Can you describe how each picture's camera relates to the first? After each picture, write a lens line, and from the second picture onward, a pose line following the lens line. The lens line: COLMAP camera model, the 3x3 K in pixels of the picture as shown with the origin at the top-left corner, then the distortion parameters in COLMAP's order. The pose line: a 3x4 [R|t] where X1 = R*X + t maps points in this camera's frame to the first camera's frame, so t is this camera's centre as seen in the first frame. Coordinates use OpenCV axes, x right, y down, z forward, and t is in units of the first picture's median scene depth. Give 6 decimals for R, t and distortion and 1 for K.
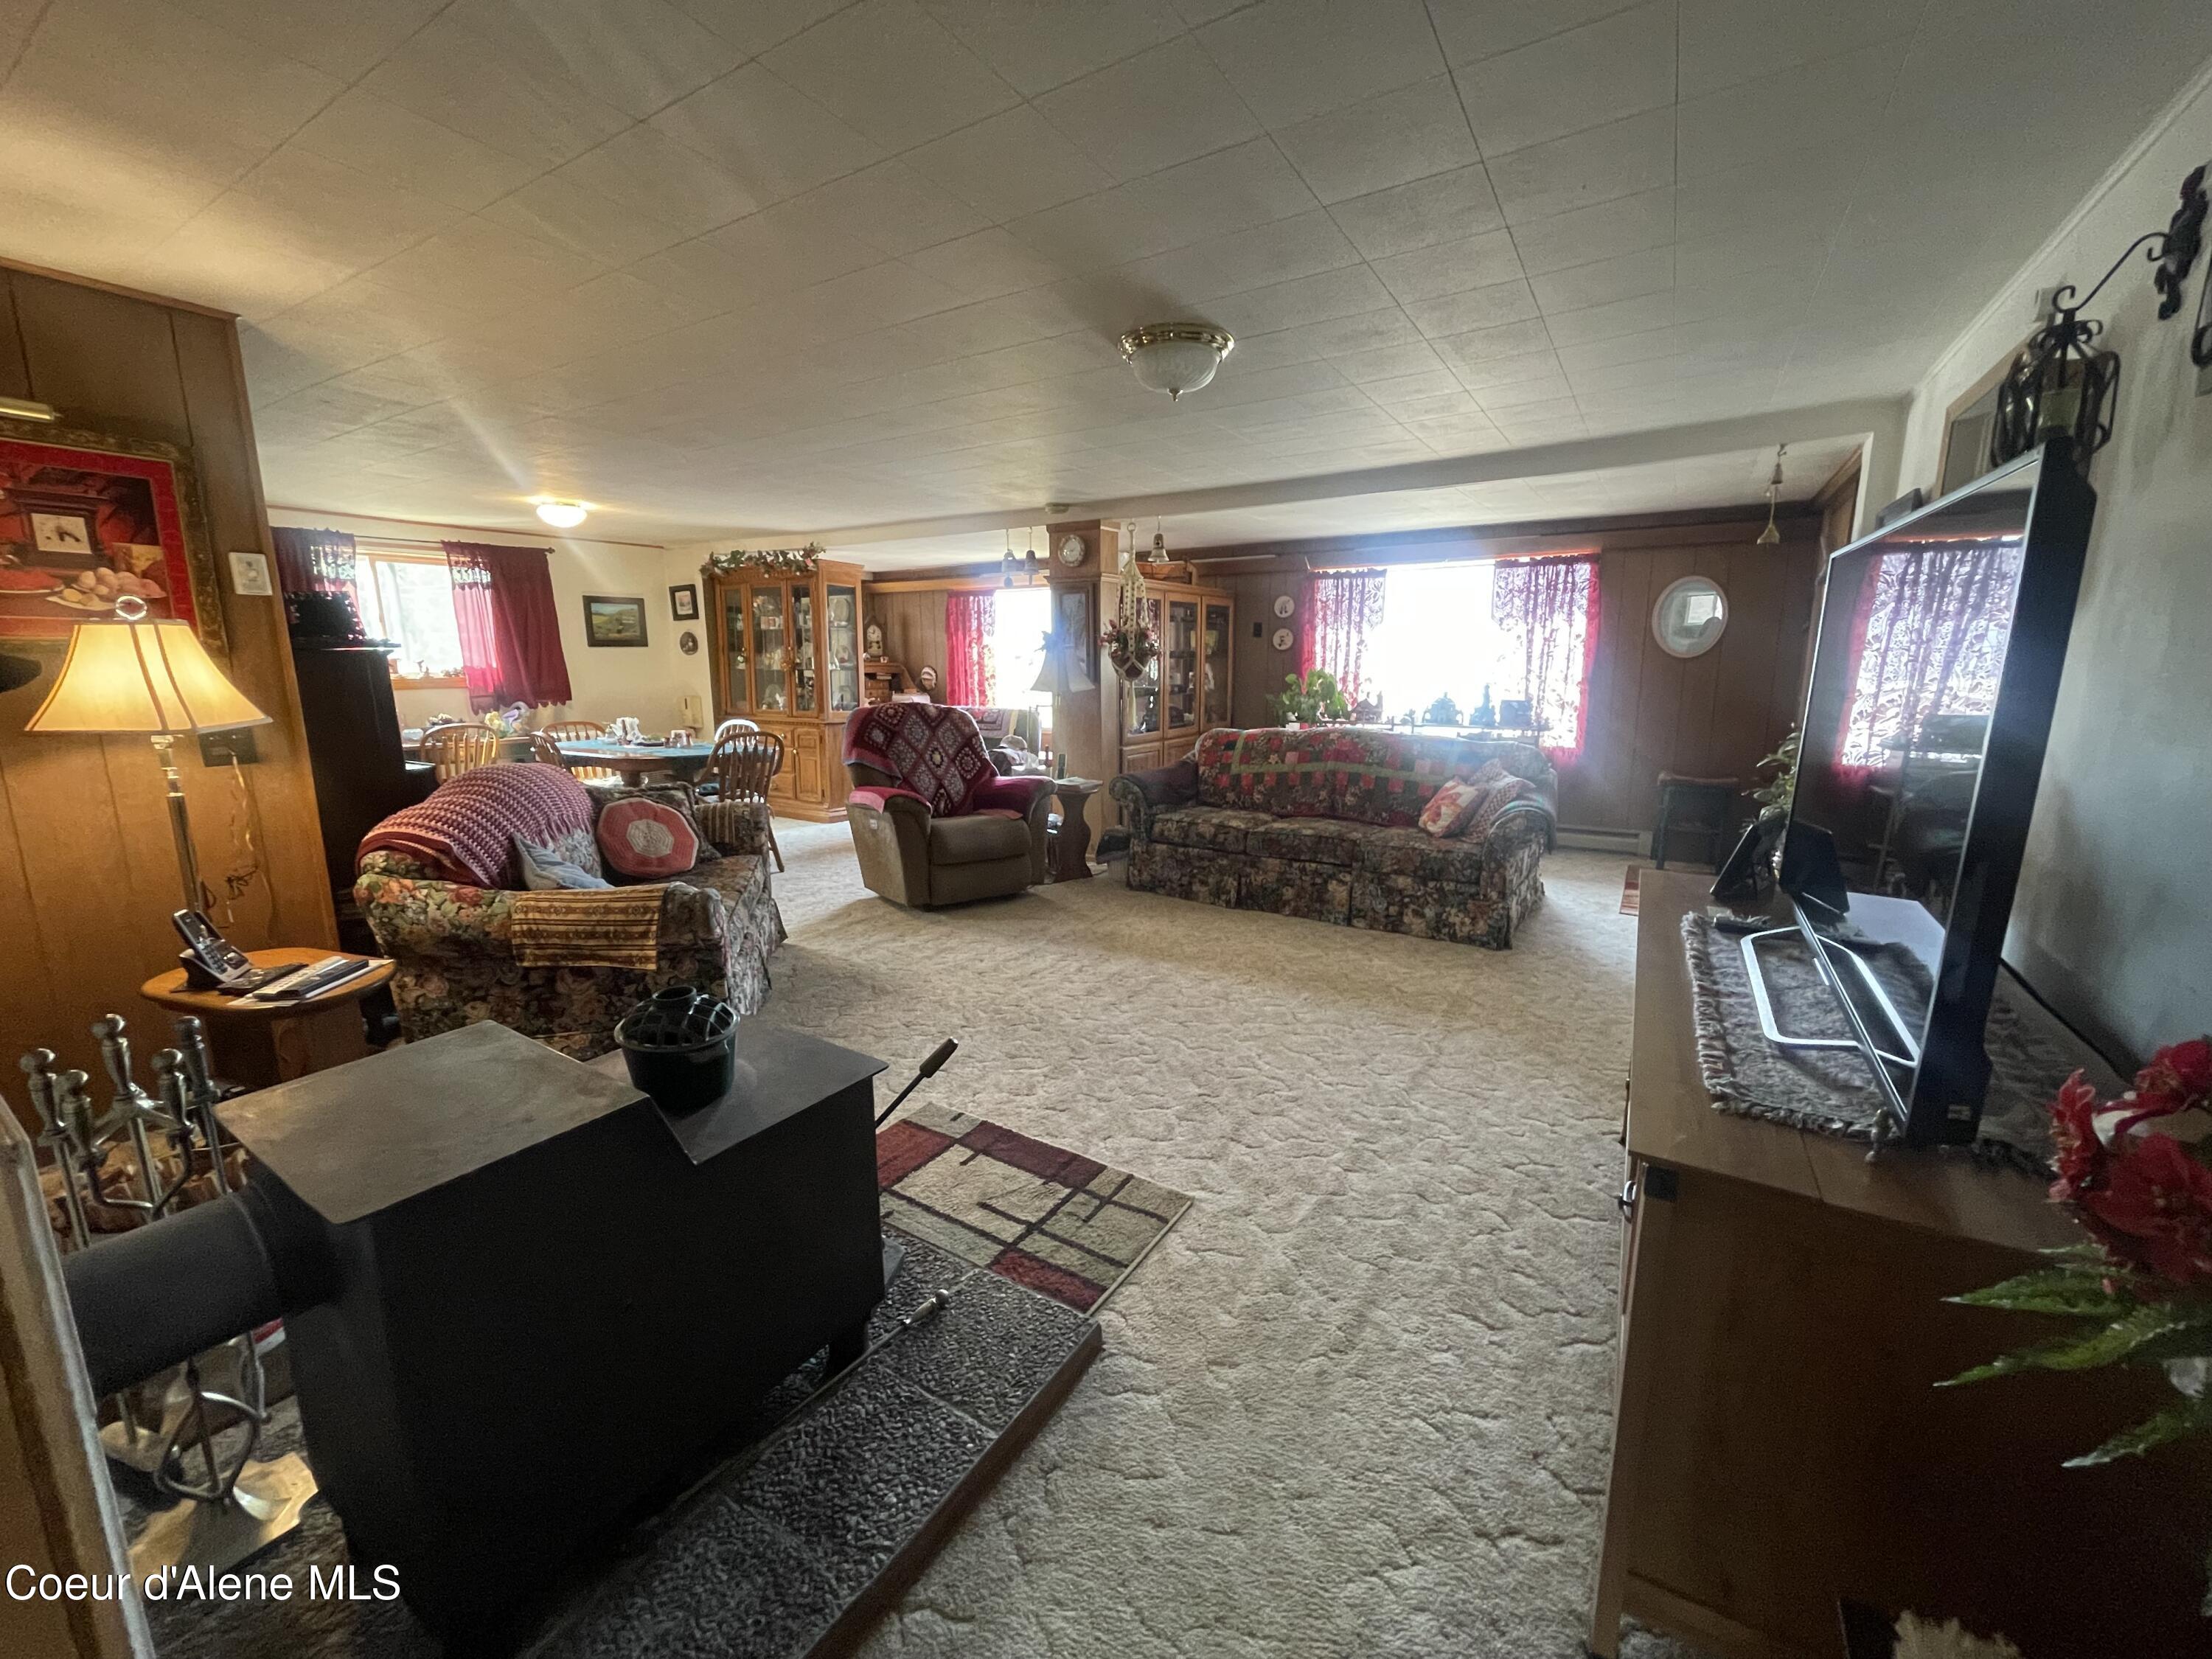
lens RADIAL K [[893.4, 0, 1101.2], [0, 893.4, 816.8], [0, 0, 1]] dist [-0.000949, -0.000742]
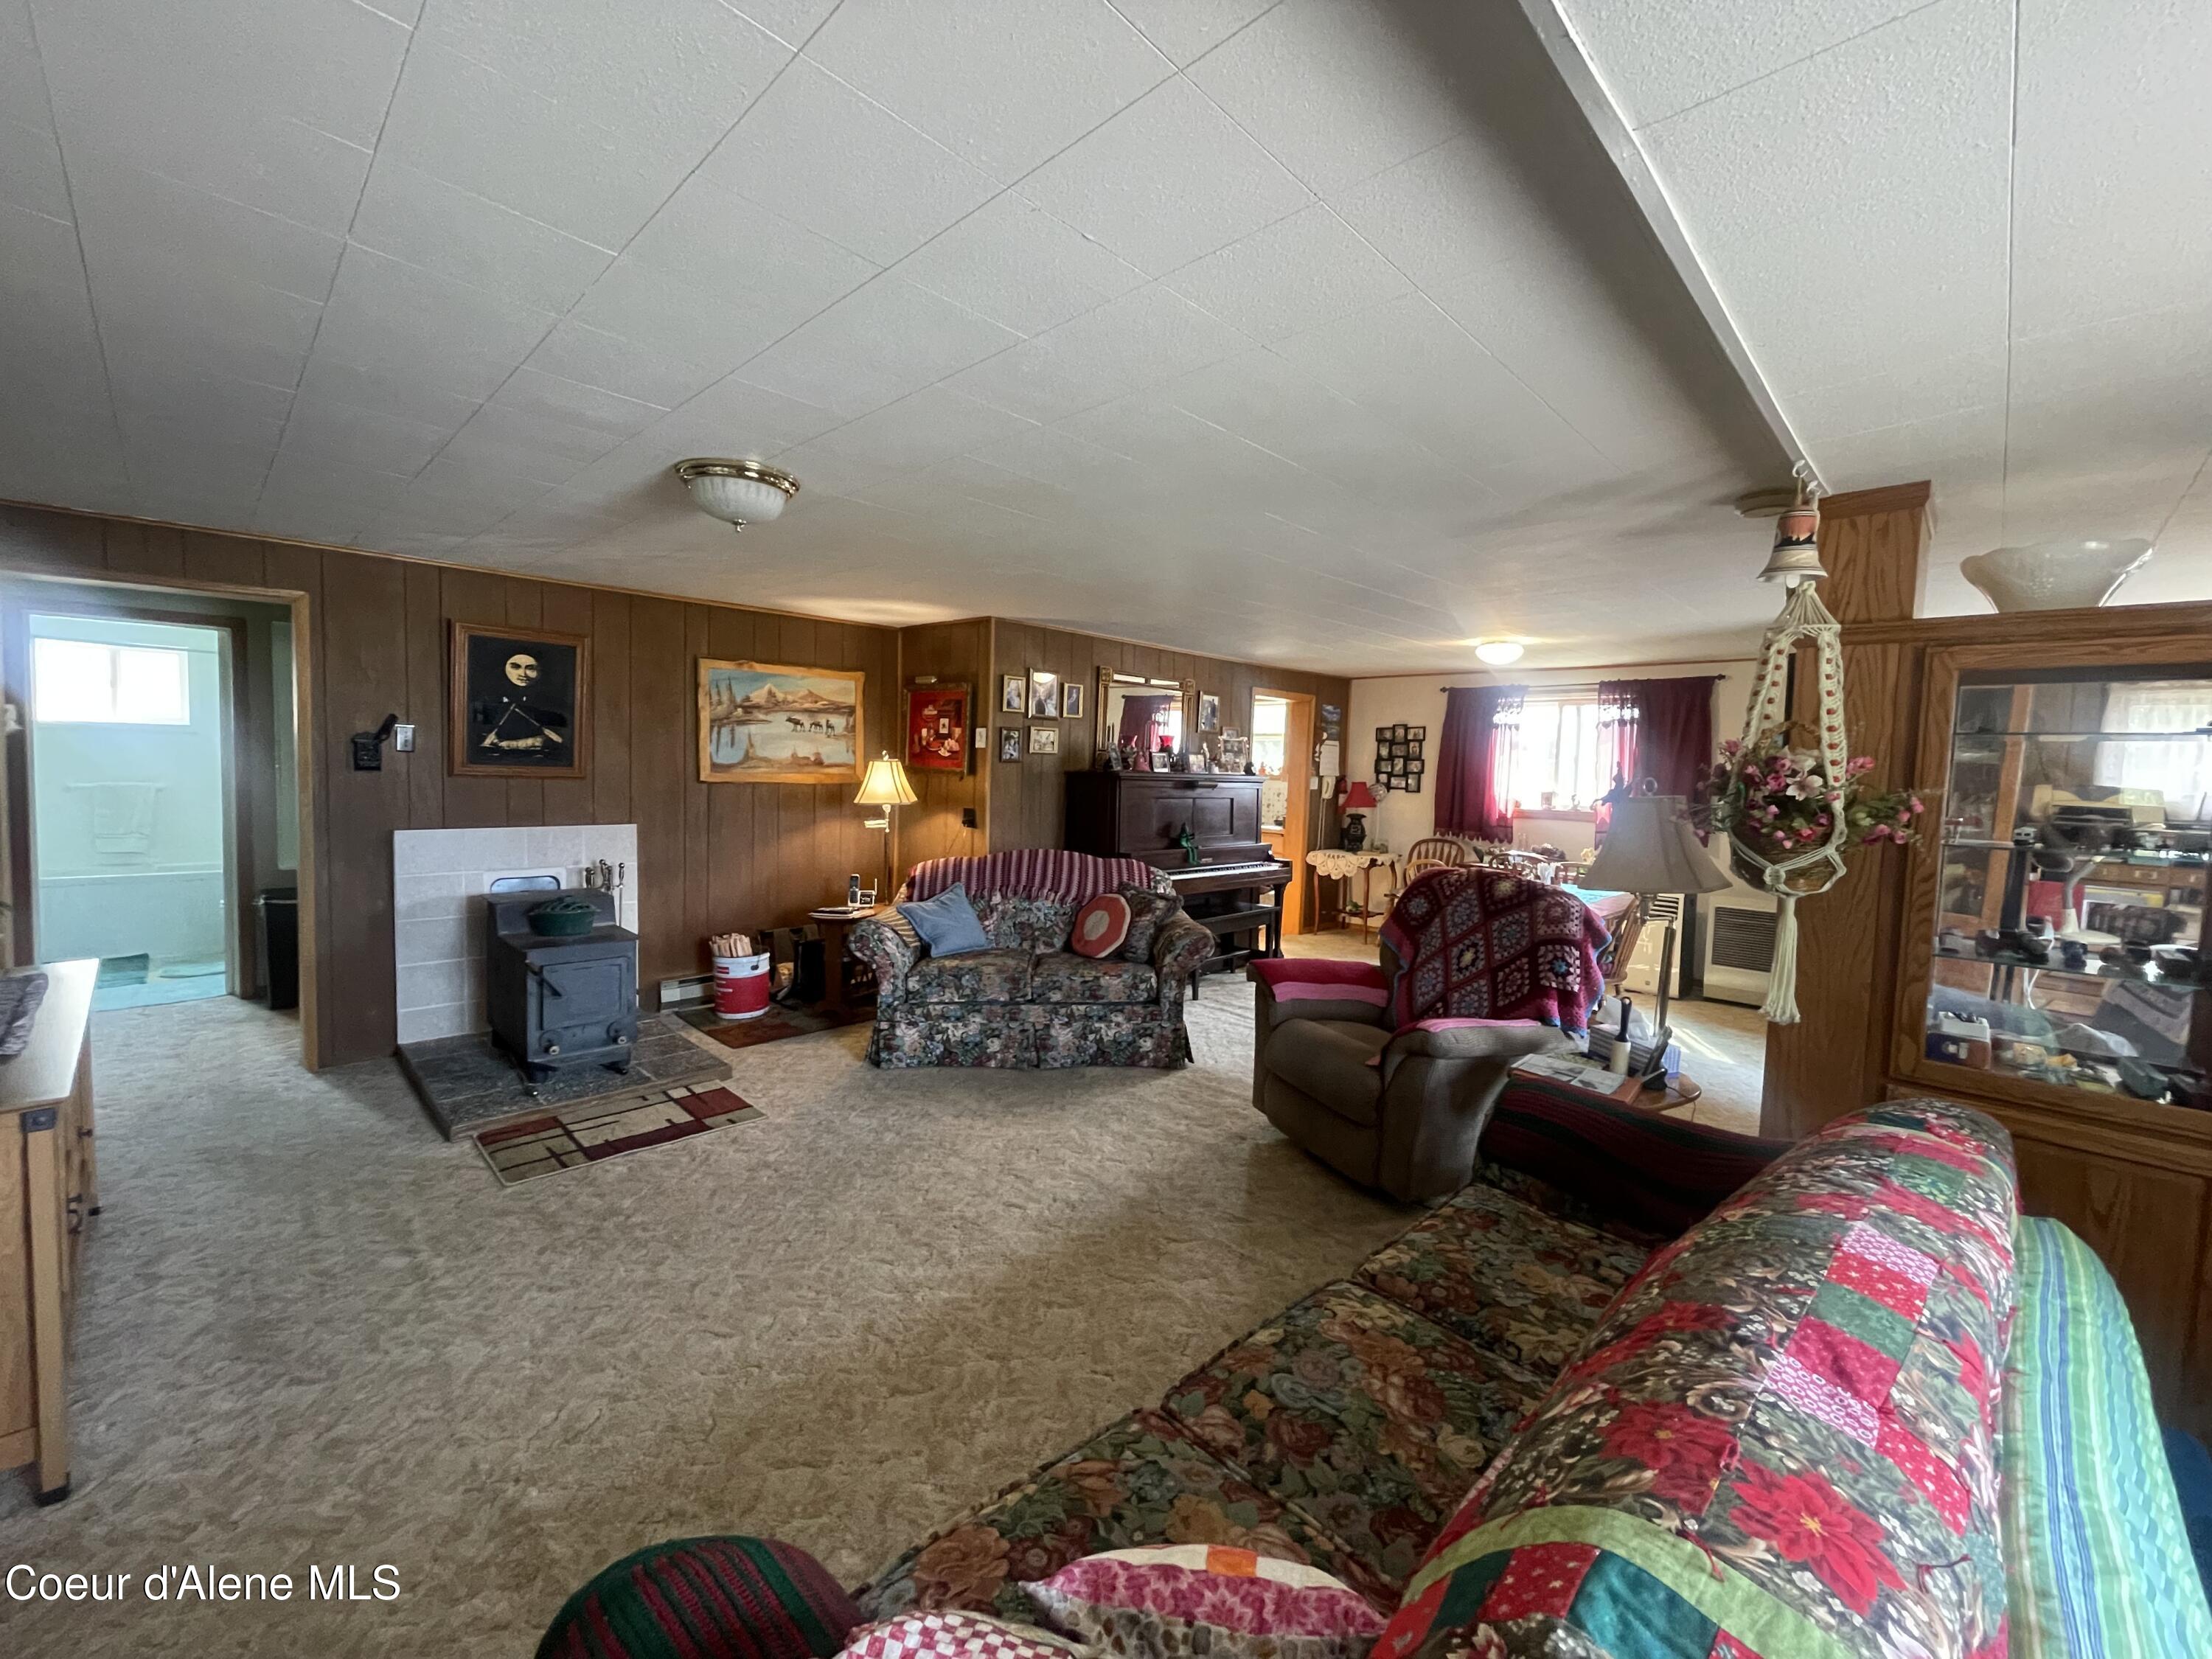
lens RADIAL K [[893.4, 0, 1097.2], [0, 893.4, 822.8], [0, 0, 1]] dist [-0.000949, -0.000742]
pose [[-0.215062, 0.061263, -0.974677, 0.385273], [-0.203118, 0.973400, 0.106001, -0.135274], [0.955244, 0.220771, -0.196898, 0.653364]]
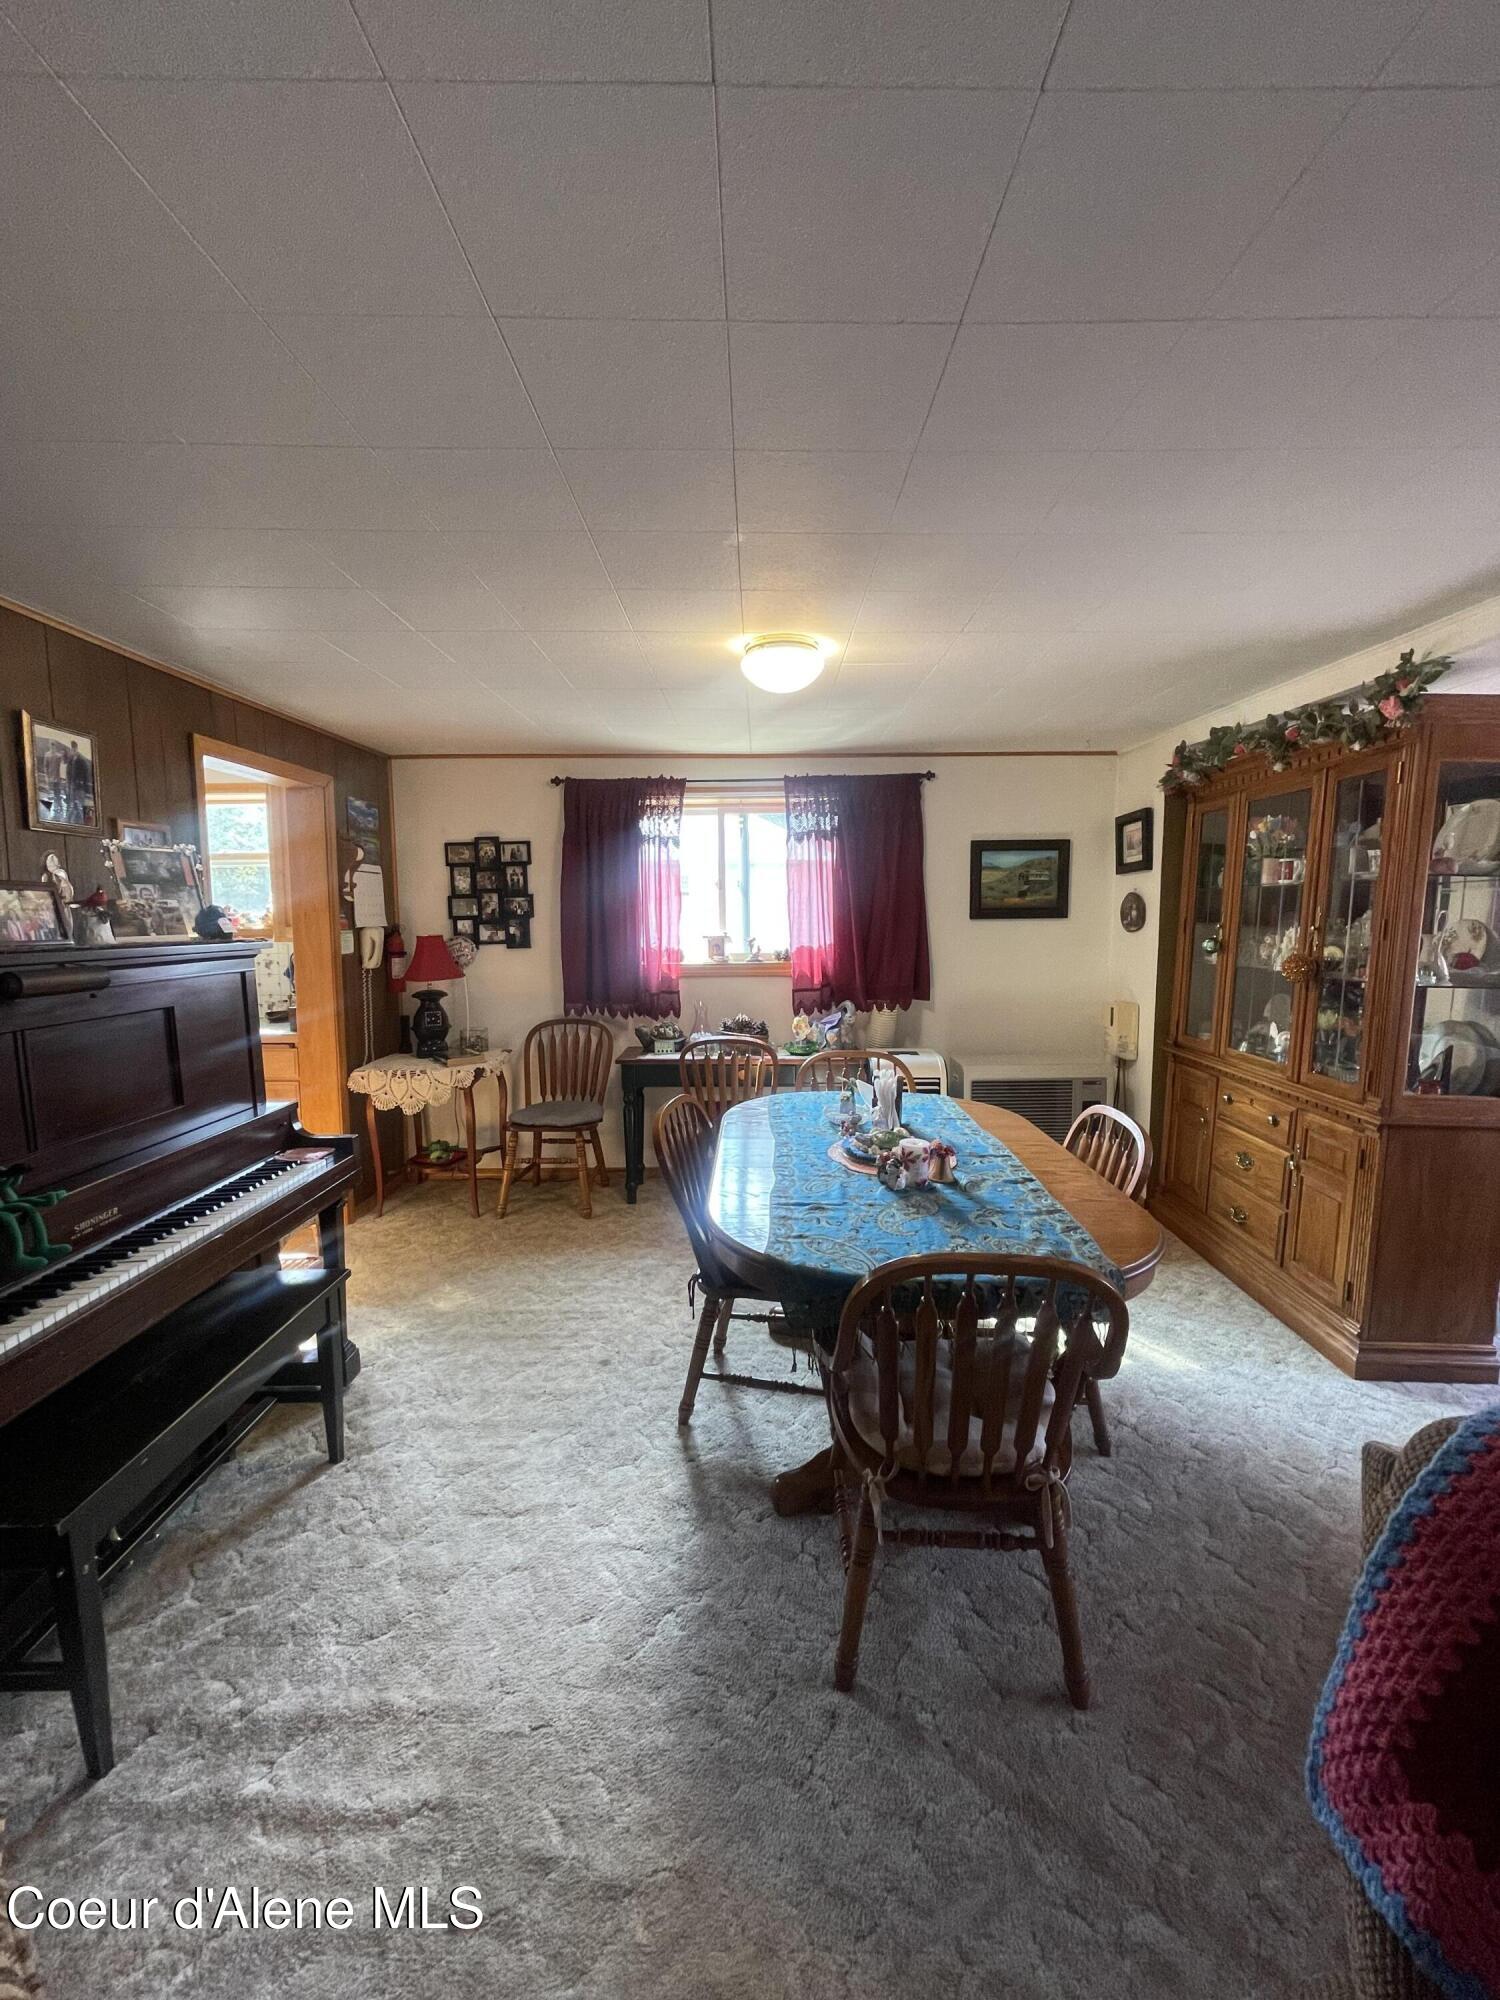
lens RADIAL K [[807.8, 0, 754.9], [0, 807.8, 995.7], [0, 0, 1]] dist [-0.000949, -0.000742]
pose [[0.537830, 0.088378, -0.838408, -0.178306], [-0.146903, 0.989100, 0.010026, -0.130466], [0.830156, 0.117772, 0.544951, 0.615668]]
